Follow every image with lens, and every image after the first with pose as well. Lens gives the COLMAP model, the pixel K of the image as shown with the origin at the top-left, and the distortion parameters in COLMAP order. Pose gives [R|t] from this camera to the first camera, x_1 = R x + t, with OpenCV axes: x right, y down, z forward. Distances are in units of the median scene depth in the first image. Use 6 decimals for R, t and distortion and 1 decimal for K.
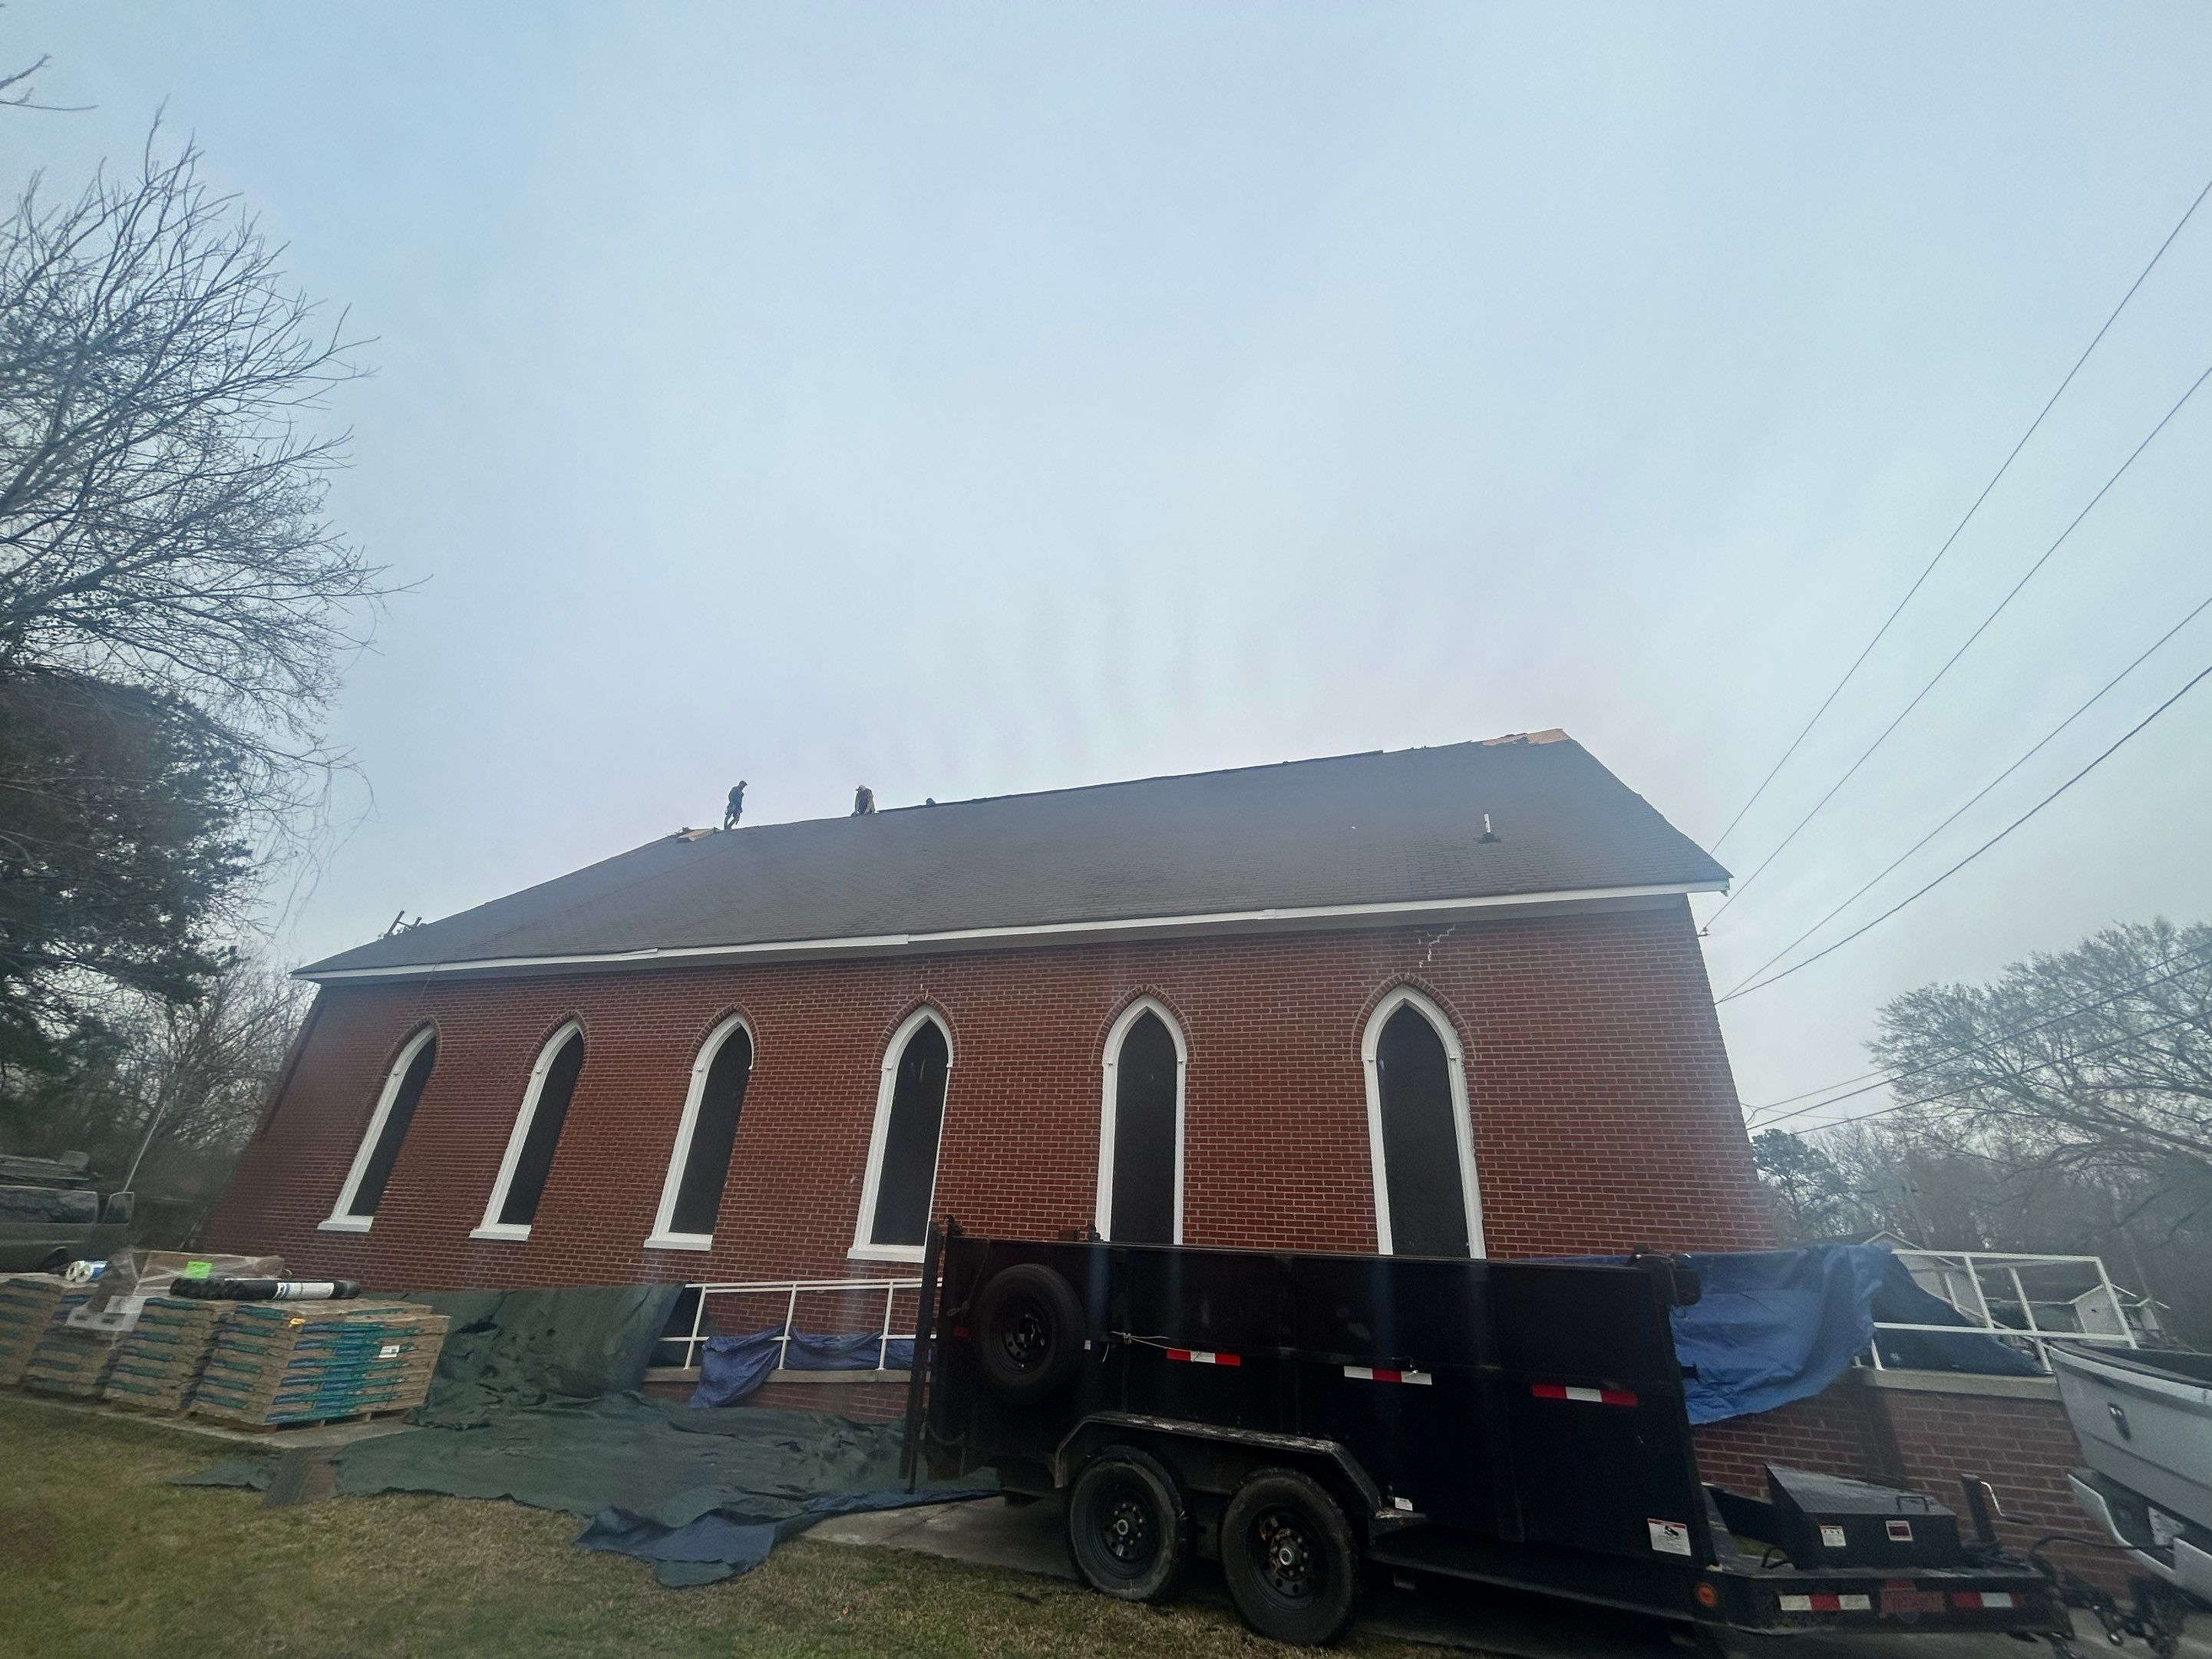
lens RADIAL K [[903.3, 0, 1094.5], [0, 903.3, 815.6], [0, 0, 1]] dist [0.003627, -0.001531]
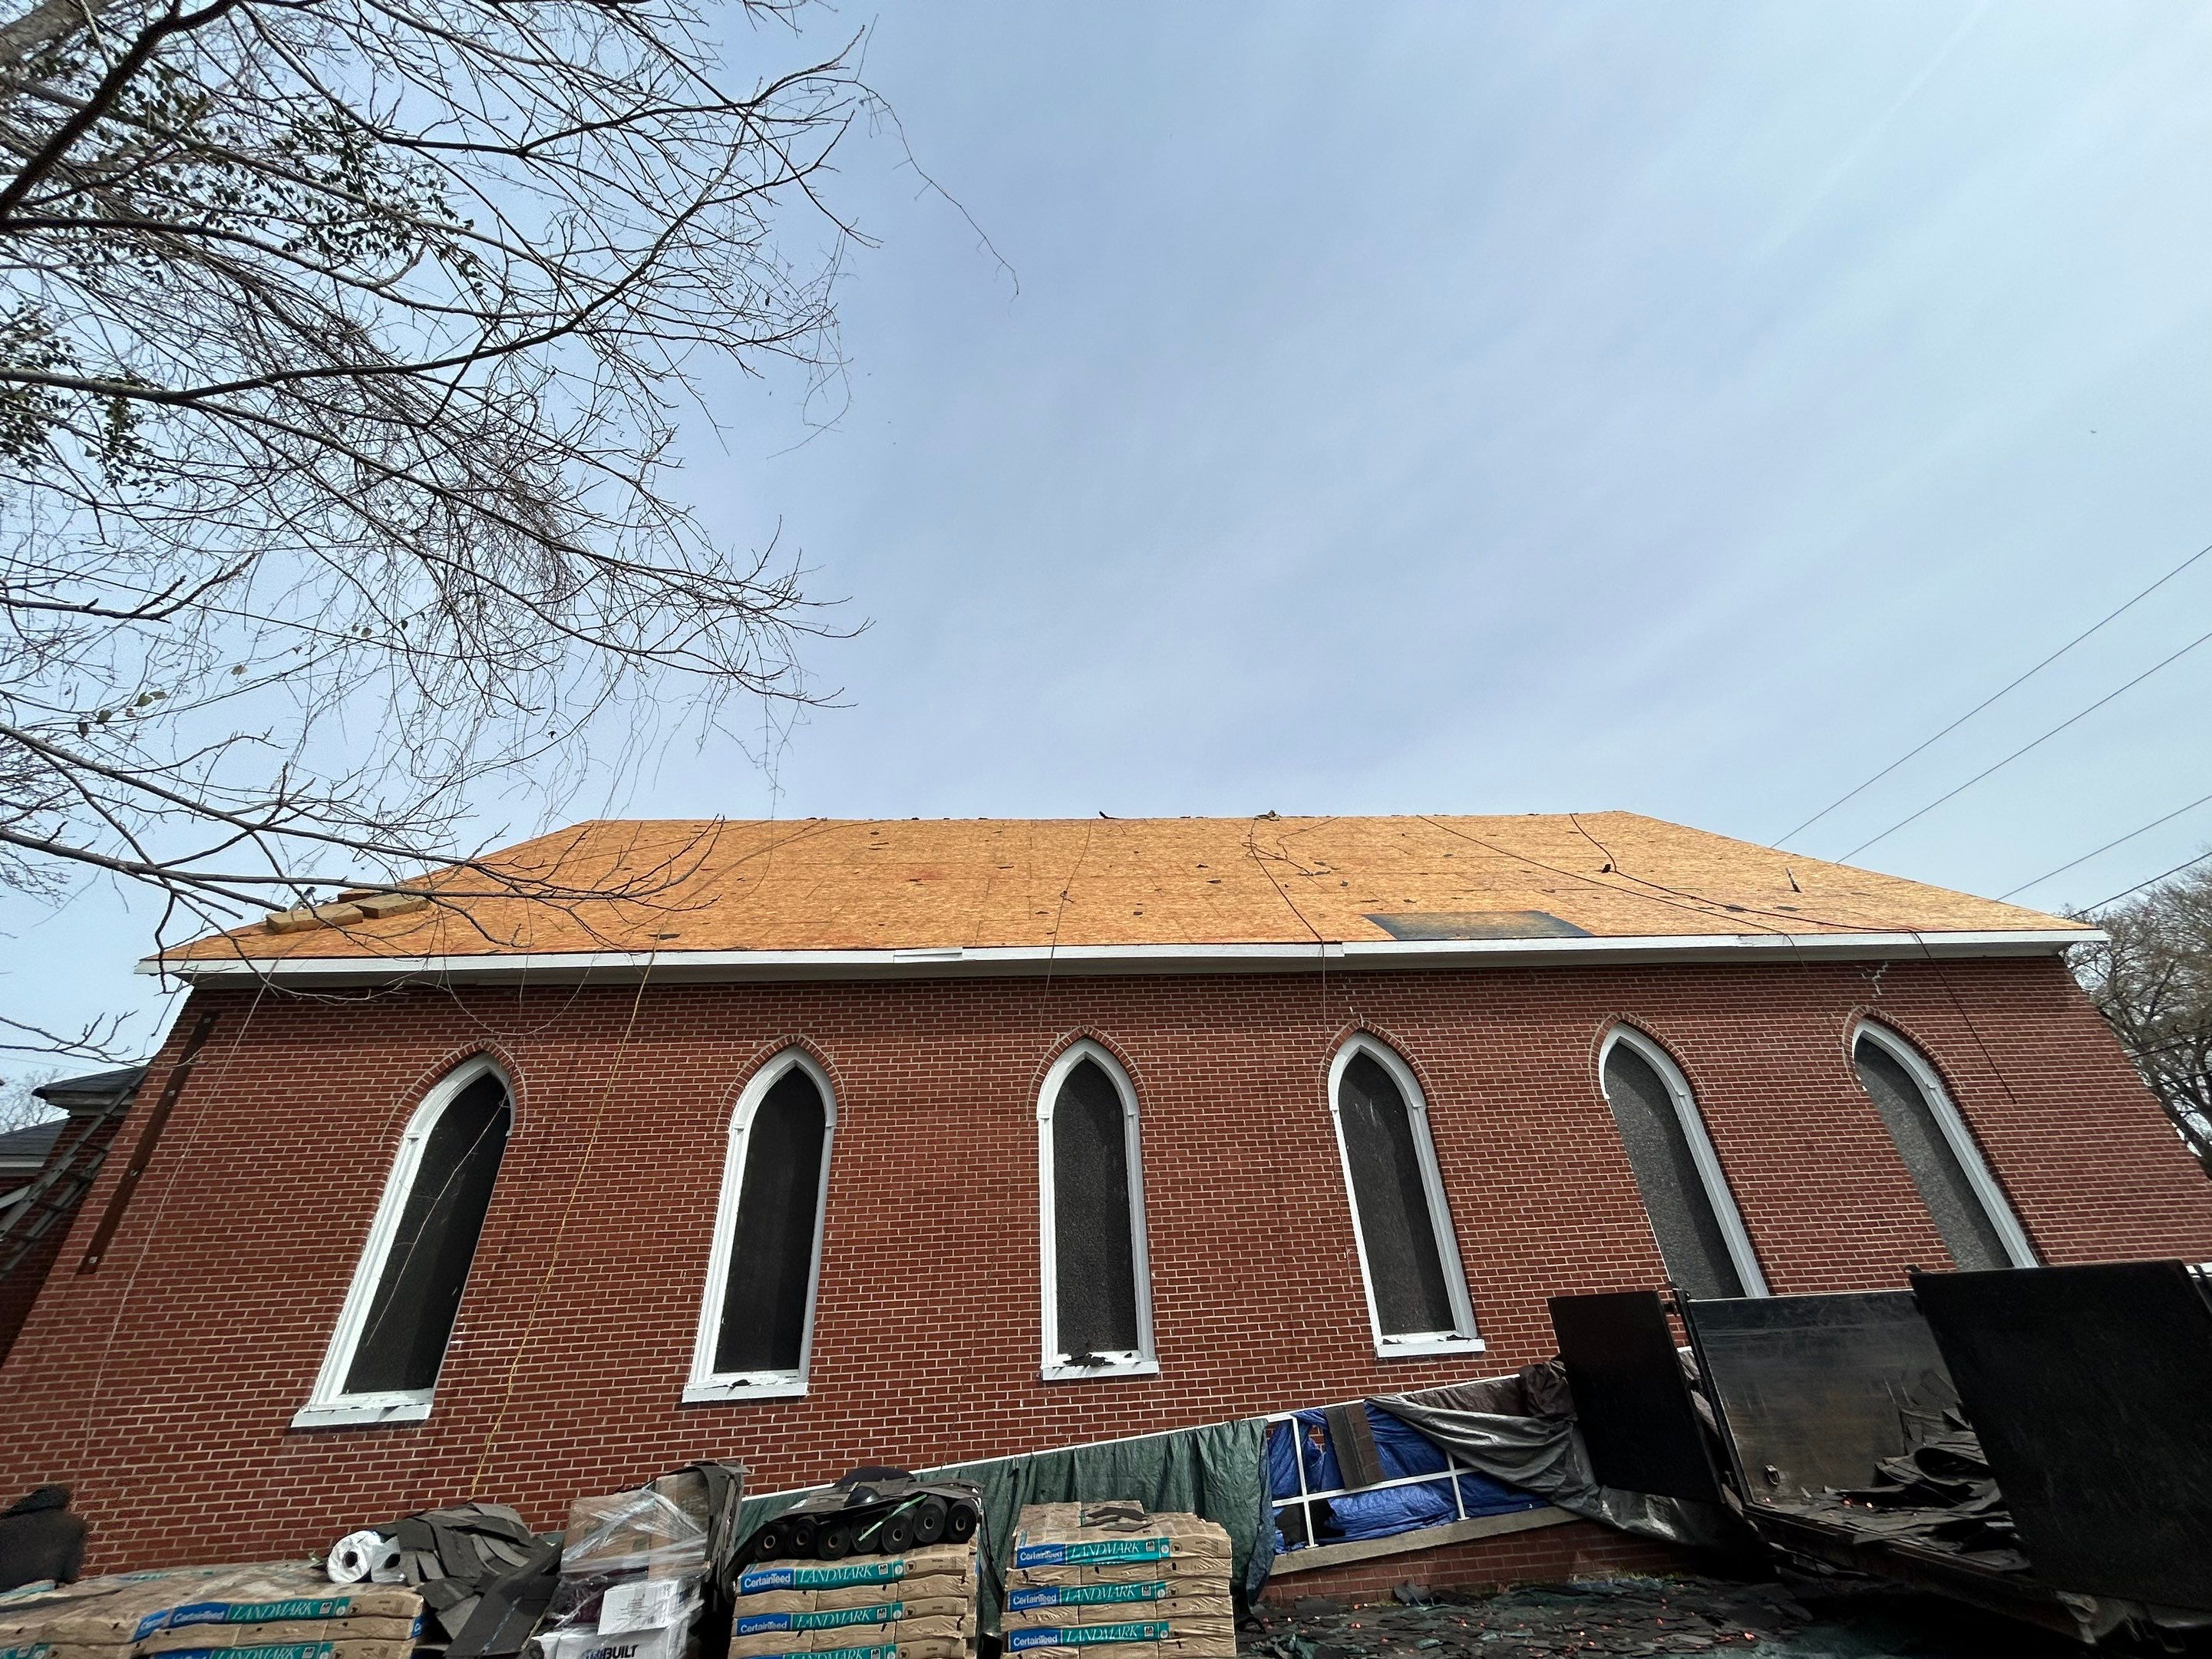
lens RADIAL K [[903.3, 0, 1107.2], [0, 903.3, 820.5], [0, 0, 1]] dist [0.003627, -0.001531]
pose [[0.918094, 0.116293, 0.378918, -0.730587], [-0.084951, 0.991507, -0.098470, 0.118156], [-0.387151, 0.058216, 0.920176, 0.317445]]
